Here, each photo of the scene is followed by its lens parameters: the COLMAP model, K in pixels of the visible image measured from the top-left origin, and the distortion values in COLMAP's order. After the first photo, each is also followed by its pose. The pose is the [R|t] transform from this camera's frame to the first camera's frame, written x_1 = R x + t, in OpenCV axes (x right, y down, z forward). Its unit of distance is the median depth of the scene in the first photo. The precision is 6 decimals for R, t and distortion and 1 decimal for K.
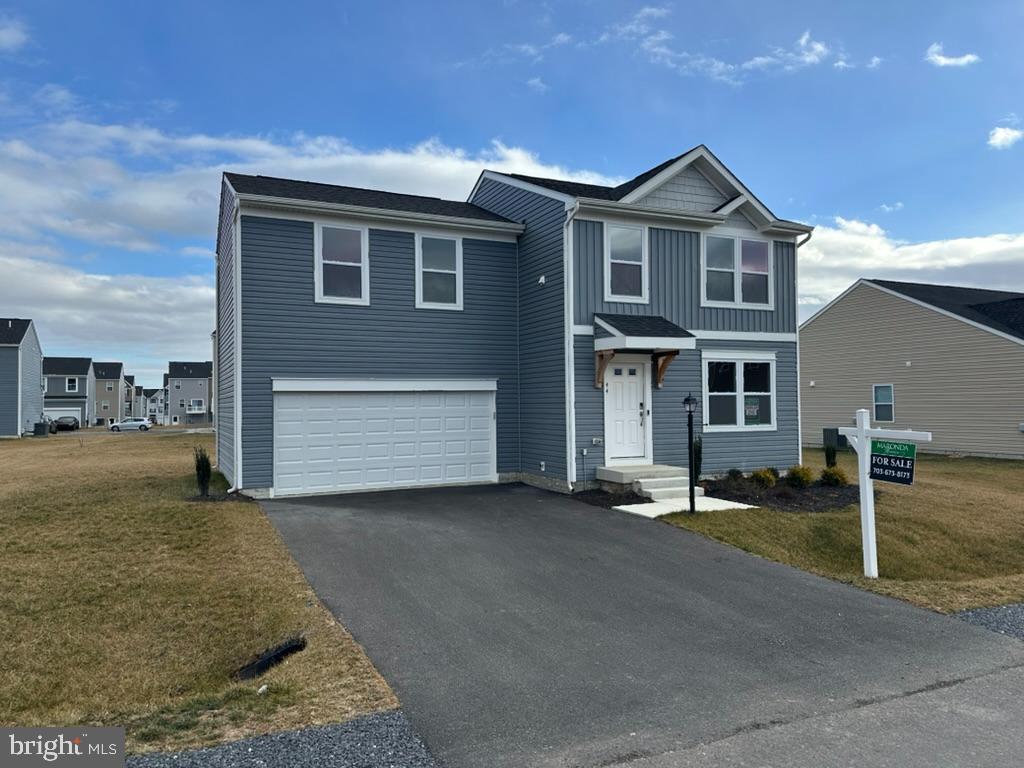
lens RADIAL K [[709.9, 0, 507.0], [0, 709.9, 402.5], [0, 0, 1]] dist [0.041429, -0.039353]
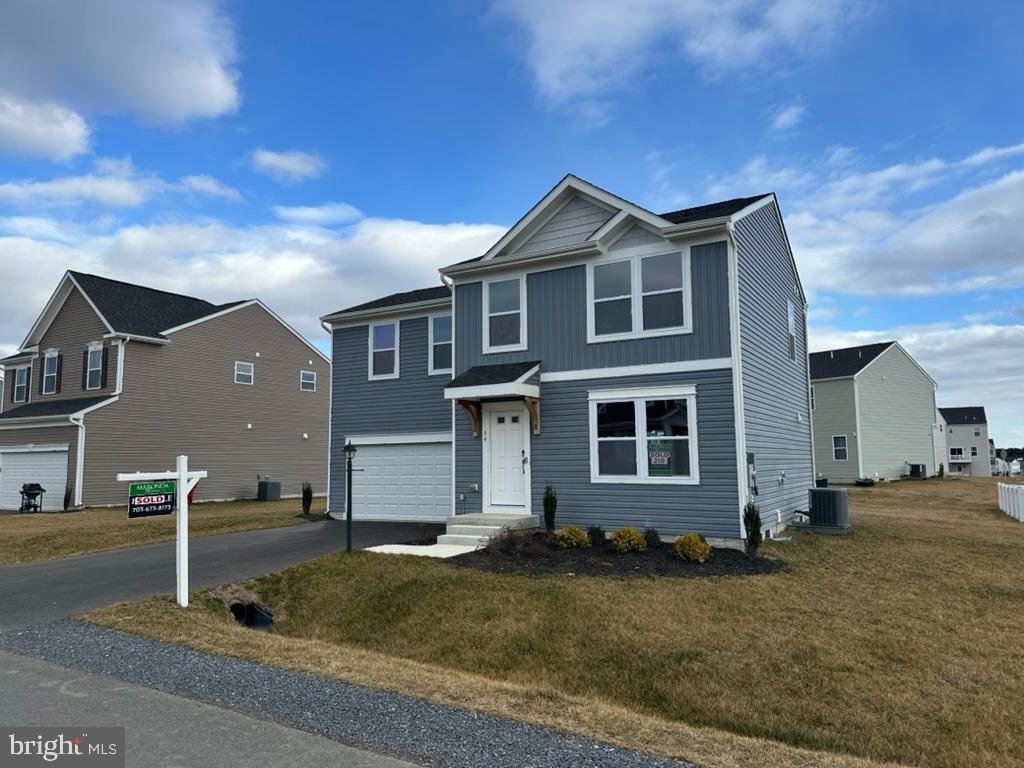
lens RADIAL K [[709.9, 0, 507.1], [0, 709.9, 387.7], [0, 0, 1]] dist [0.041429, -0.039353]
pose [[0.568764, -0.082161, -0.818387, 0.948475], [0.006483, 0.995415, -0.095428, 0.007350], [0.822475, 0.048971, 0.566689, 0.402984]]
